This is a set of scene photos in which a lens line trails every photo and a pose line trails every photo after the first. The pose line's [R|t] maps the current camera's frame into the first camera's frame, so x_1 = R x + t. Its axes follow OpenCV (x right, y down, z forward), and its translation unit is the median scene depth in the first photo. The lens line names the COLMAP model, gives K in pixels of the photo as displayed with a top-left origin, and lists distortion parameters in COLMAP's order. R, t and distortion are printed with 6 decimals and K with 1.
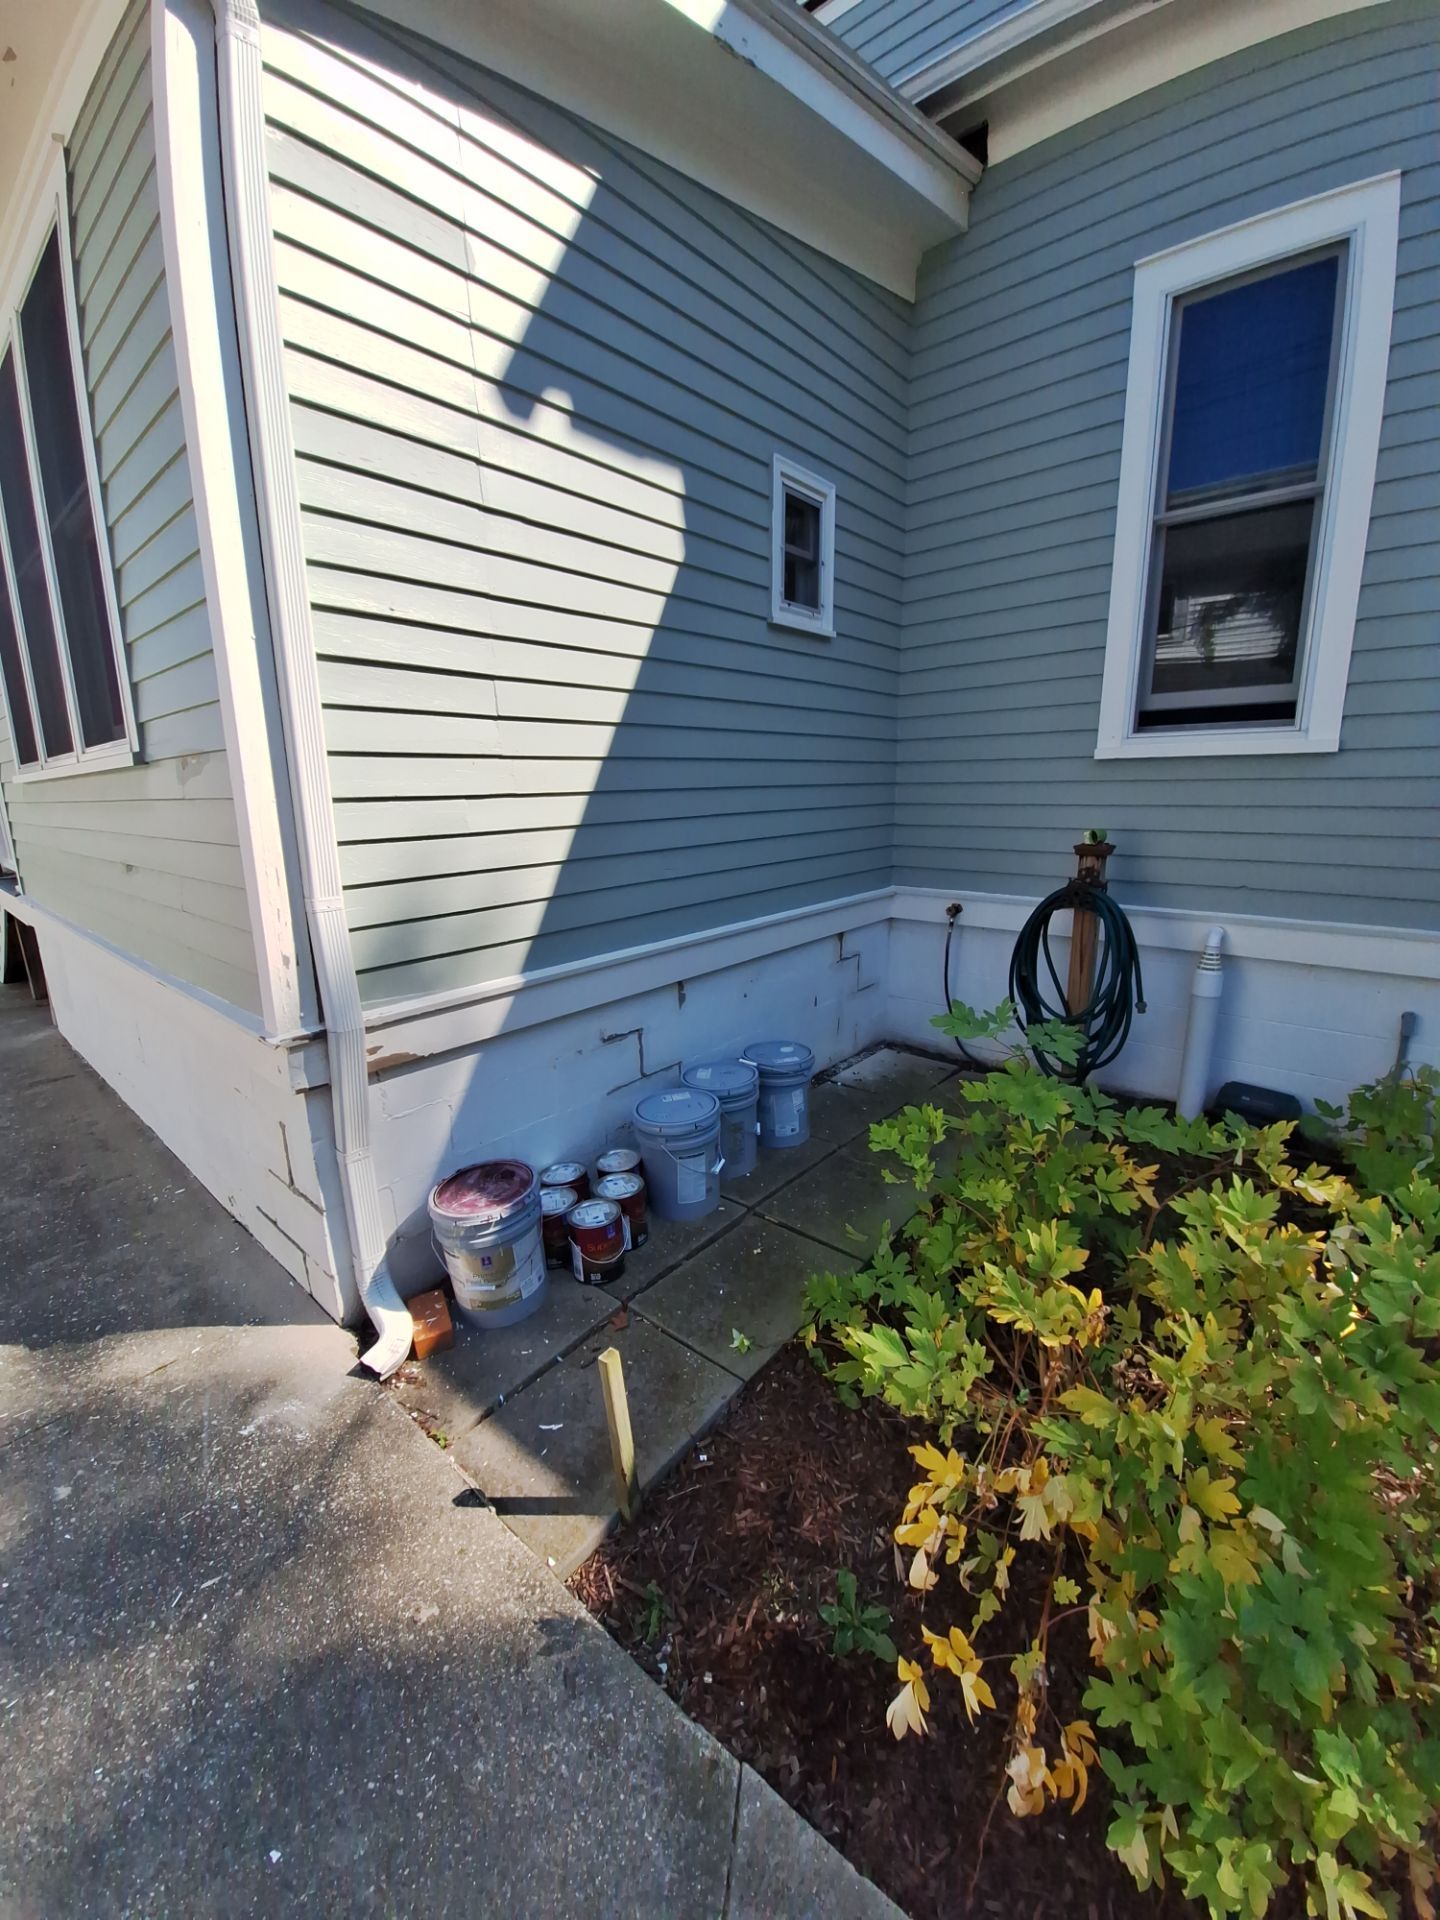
lens RADIAL K [[750.6, 0, 715.3], [0, 750.6, 956.2], [0, 0, 1]] dist [0.002456, -0.012139]
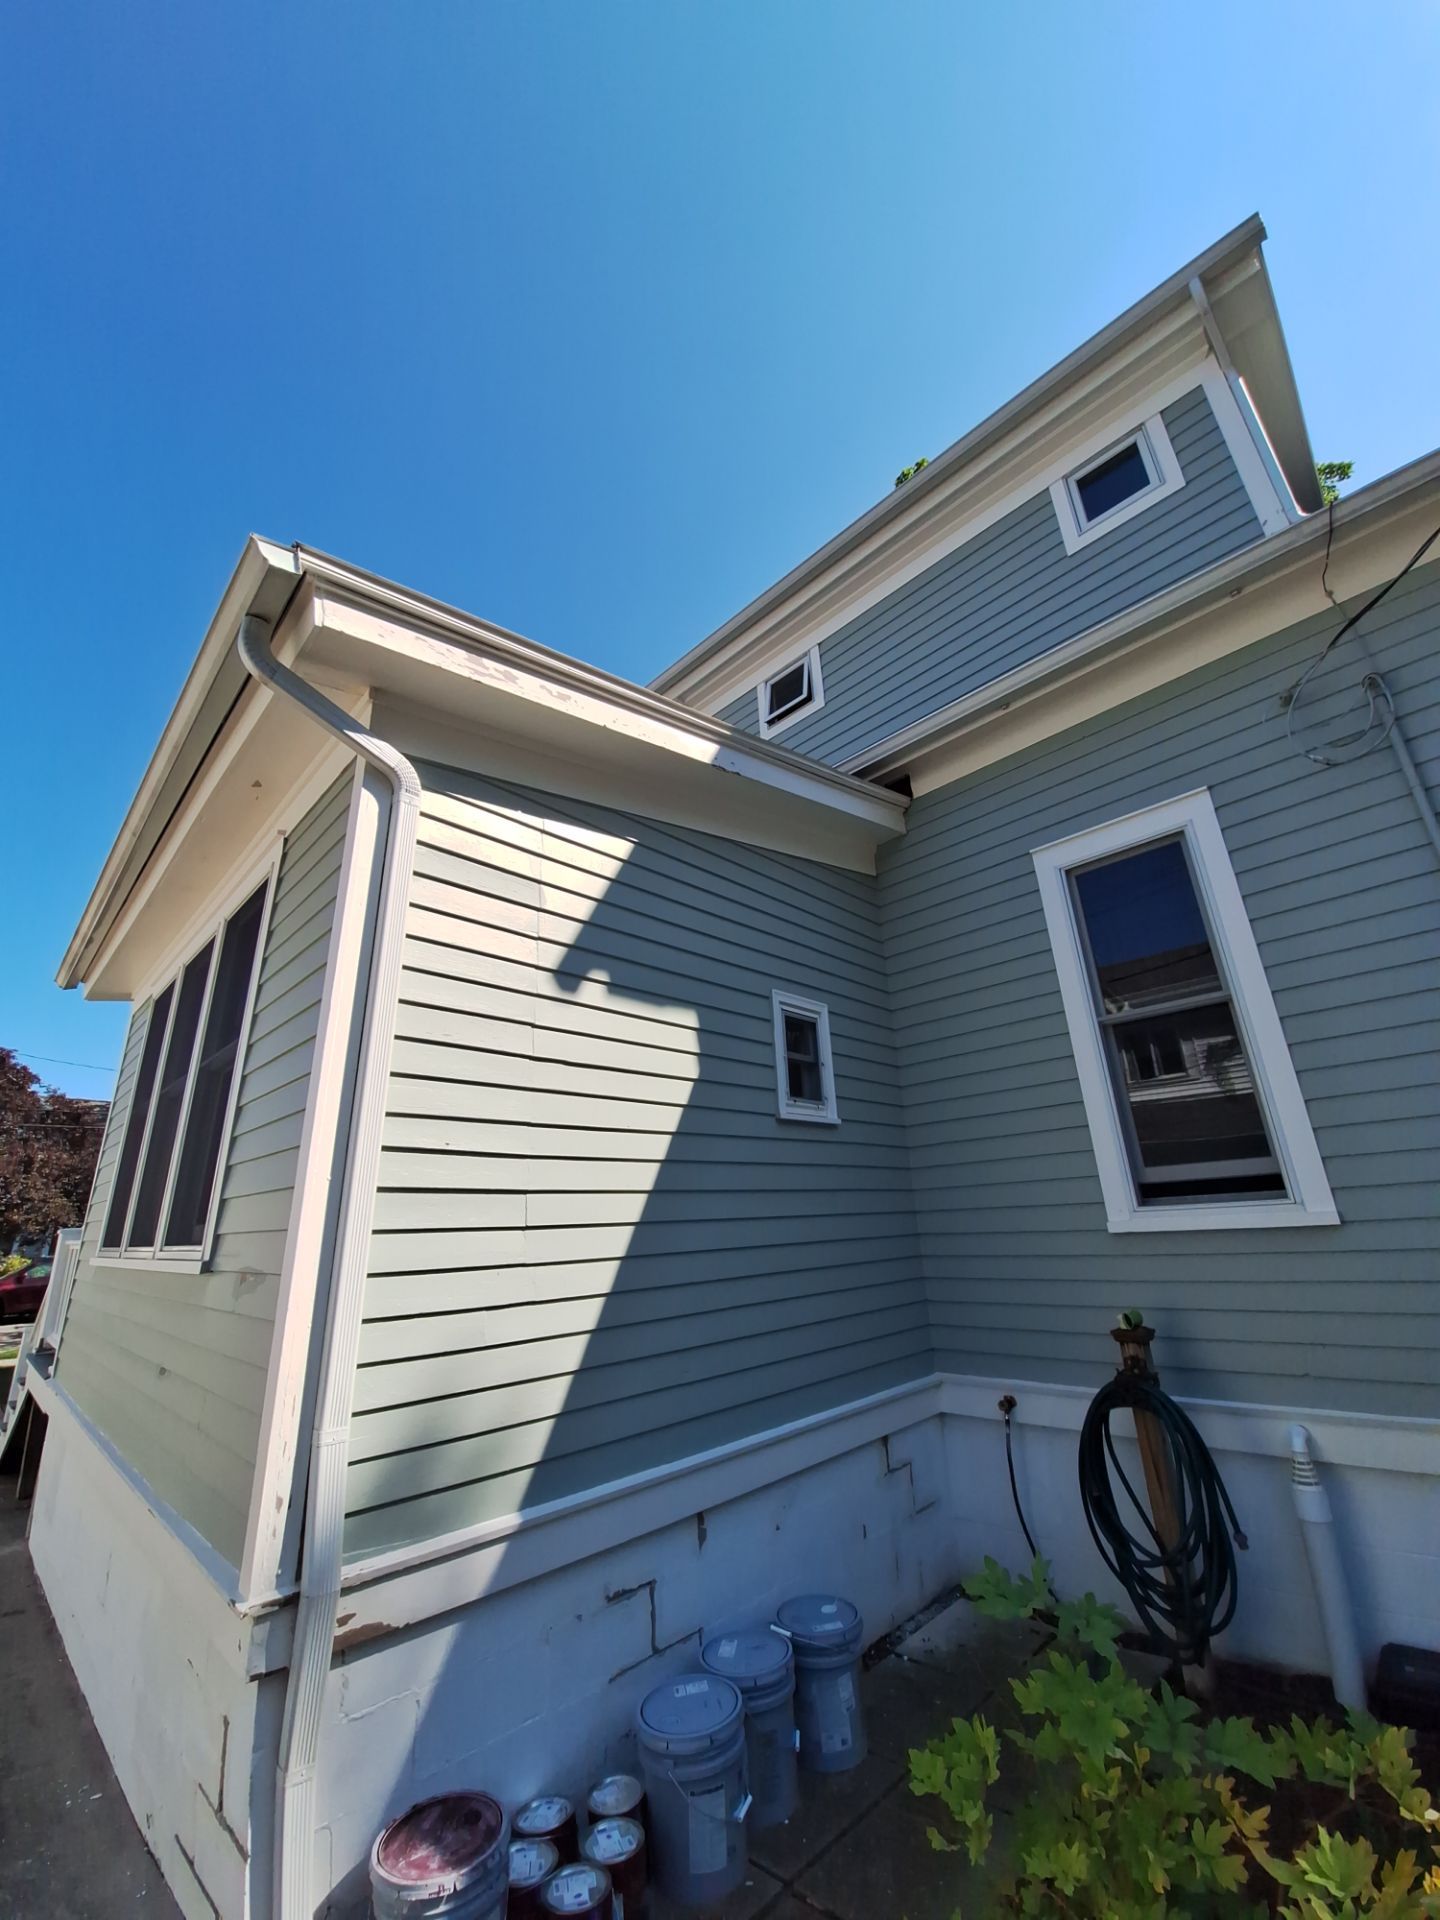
lens RADIAL K [[742.4, 0, 707.3], [0, 742.4, 957.9], [0, 0, 1]] dist [-0.002147, -0.010886]
pose [[0.996553, -0.054506, -0.062539, 0.055907], [0.012001, 0.840653, -0.541441, -0.046655], [0.082085, 0.538824, 0.838410, -0.092459]]
